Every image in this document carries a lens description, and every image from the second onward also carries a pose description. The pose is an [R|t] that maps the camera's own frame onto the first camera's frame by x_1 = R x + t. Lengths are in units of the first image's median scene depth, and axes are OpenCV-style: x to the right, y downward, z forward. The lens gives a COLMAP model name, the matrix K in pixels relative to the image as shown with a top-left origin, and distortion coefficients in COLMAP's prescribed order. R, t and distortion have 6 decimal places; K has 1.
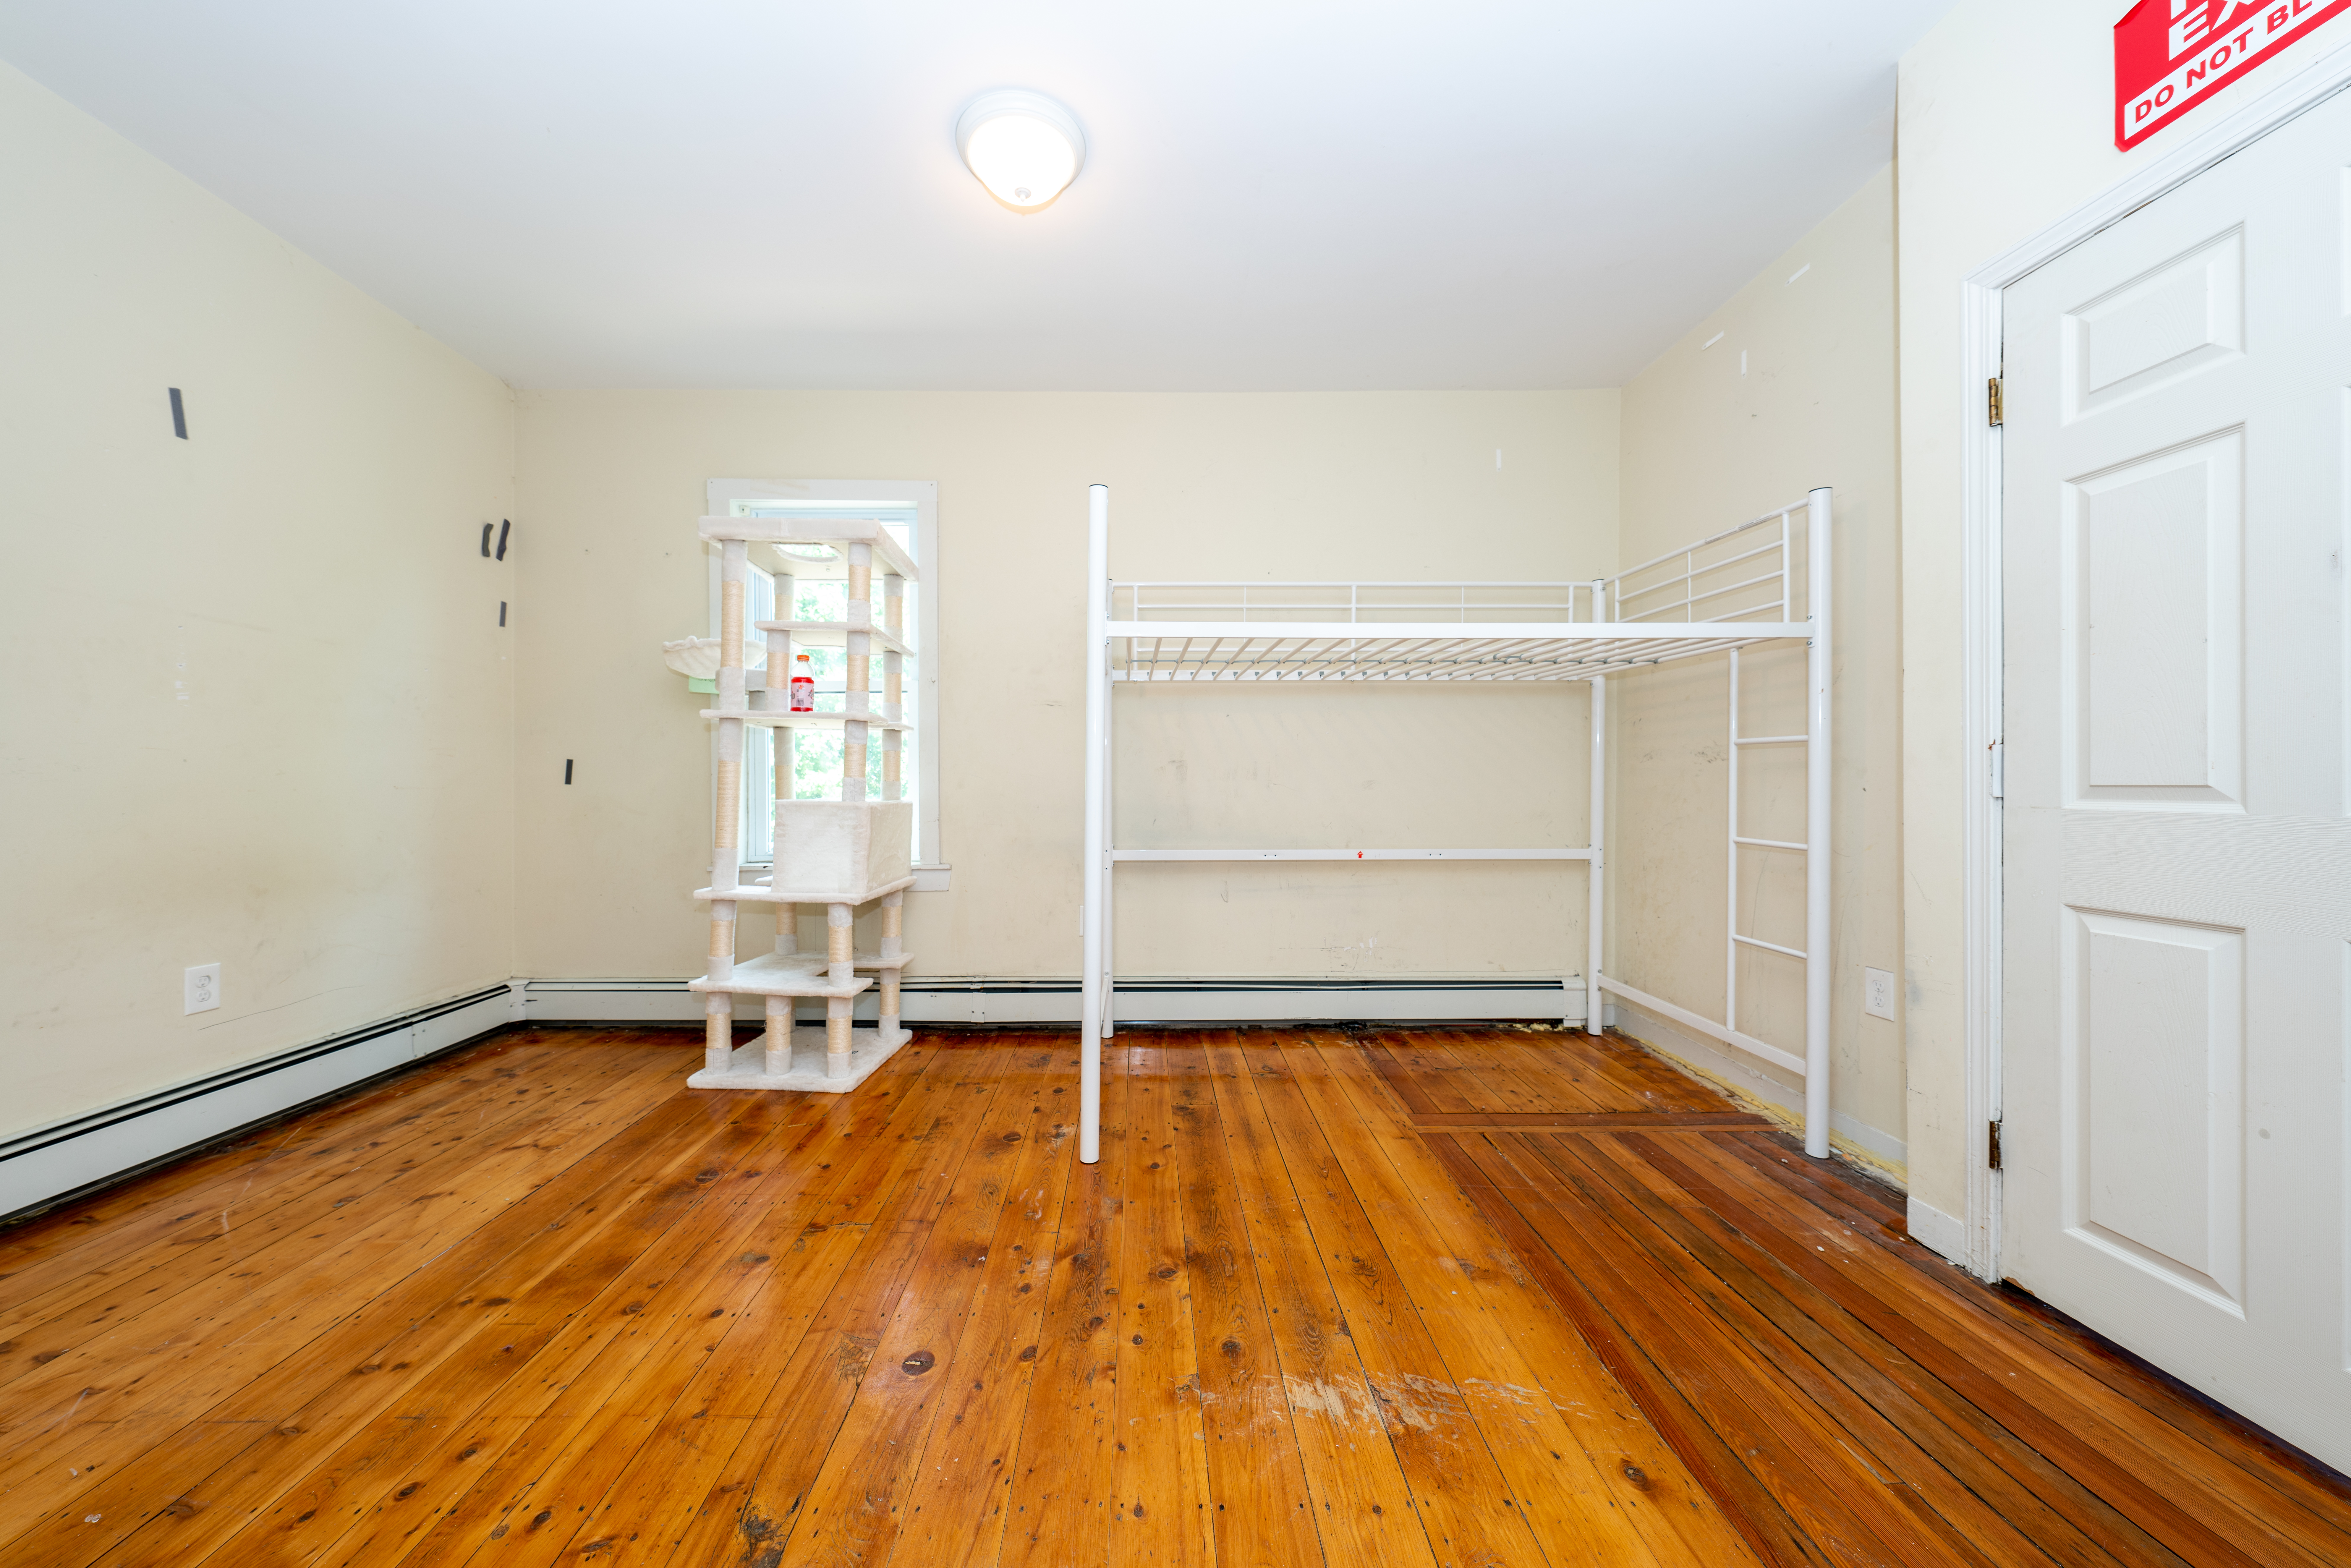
lens RADIAL K [[804.1, 0, 1175.5], [0, 804.1, 784.0], [0, 0, 1]] dist [-0.000236, 0.000054]
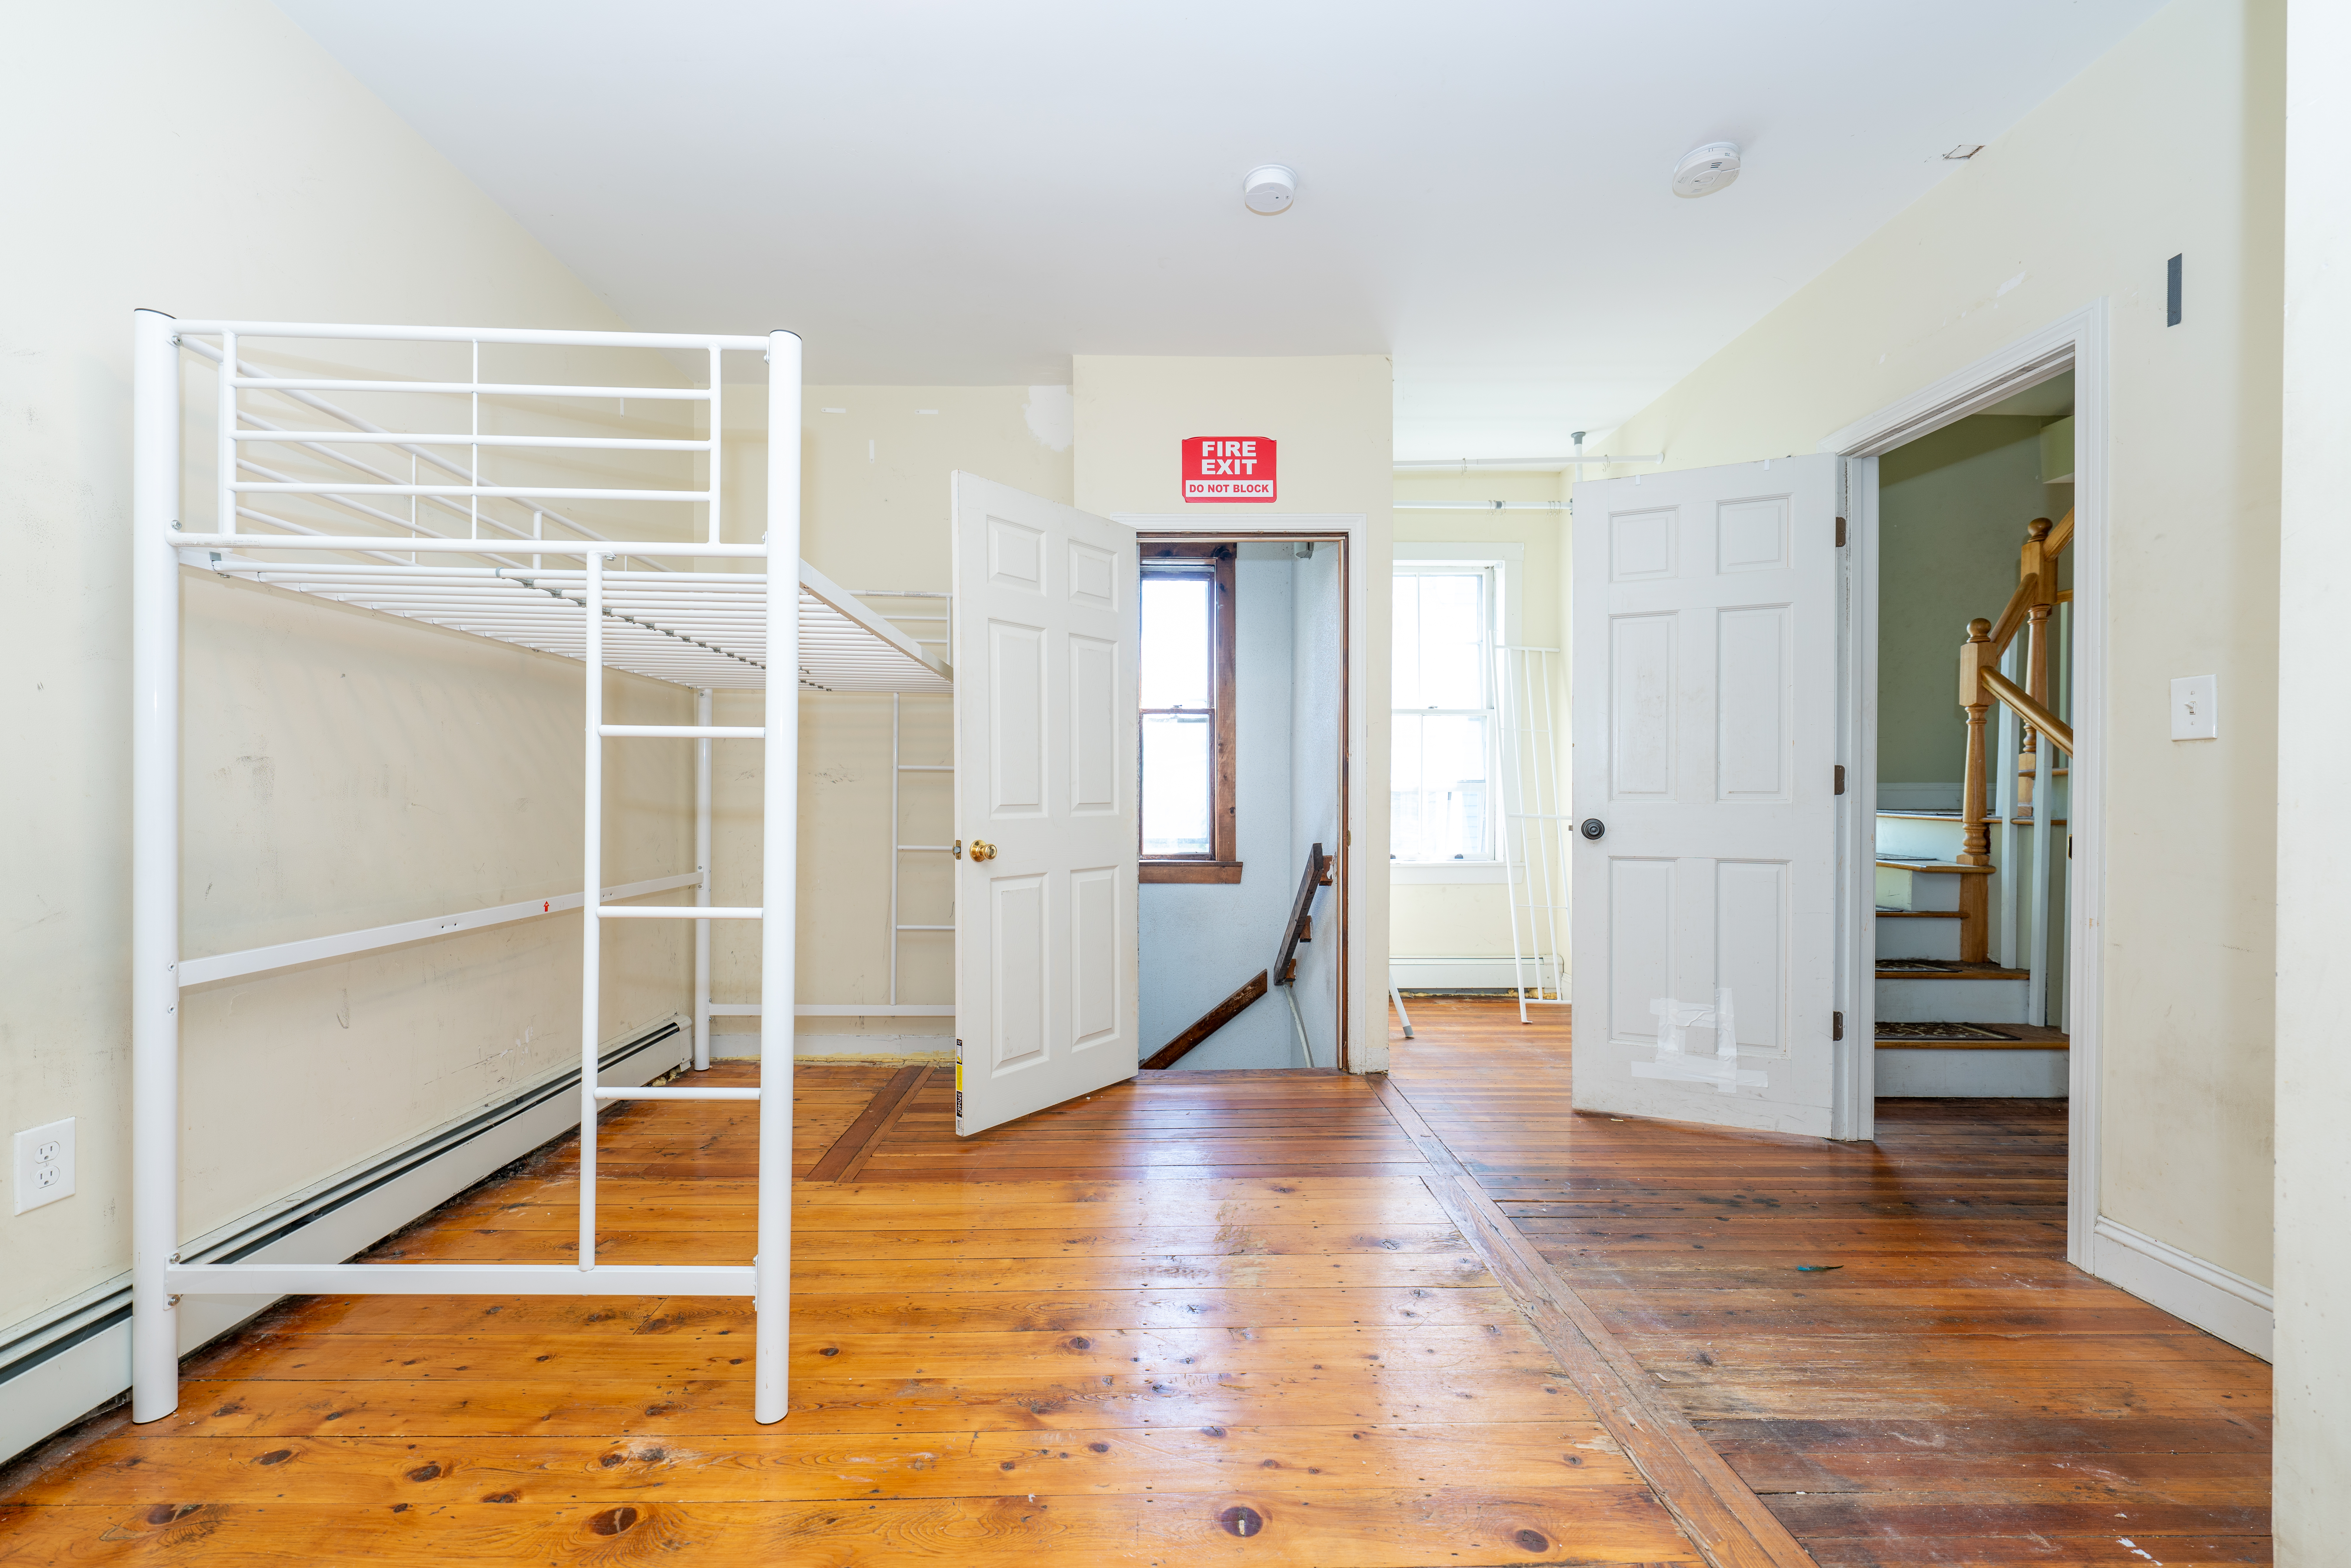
lens RADIAL K [[894.9, 0, 1168.0], [0, 894.9, 803.6], [0, 0, 1]] dist [0.000584, 0.000043]
pose [[0.009465, -0.006204, 0.999936, -0.749409], [-0.000913, 0.999980, 0.006213, -0.007130], [-0.999955, -0.000972, 0.009459, 0.654313]]
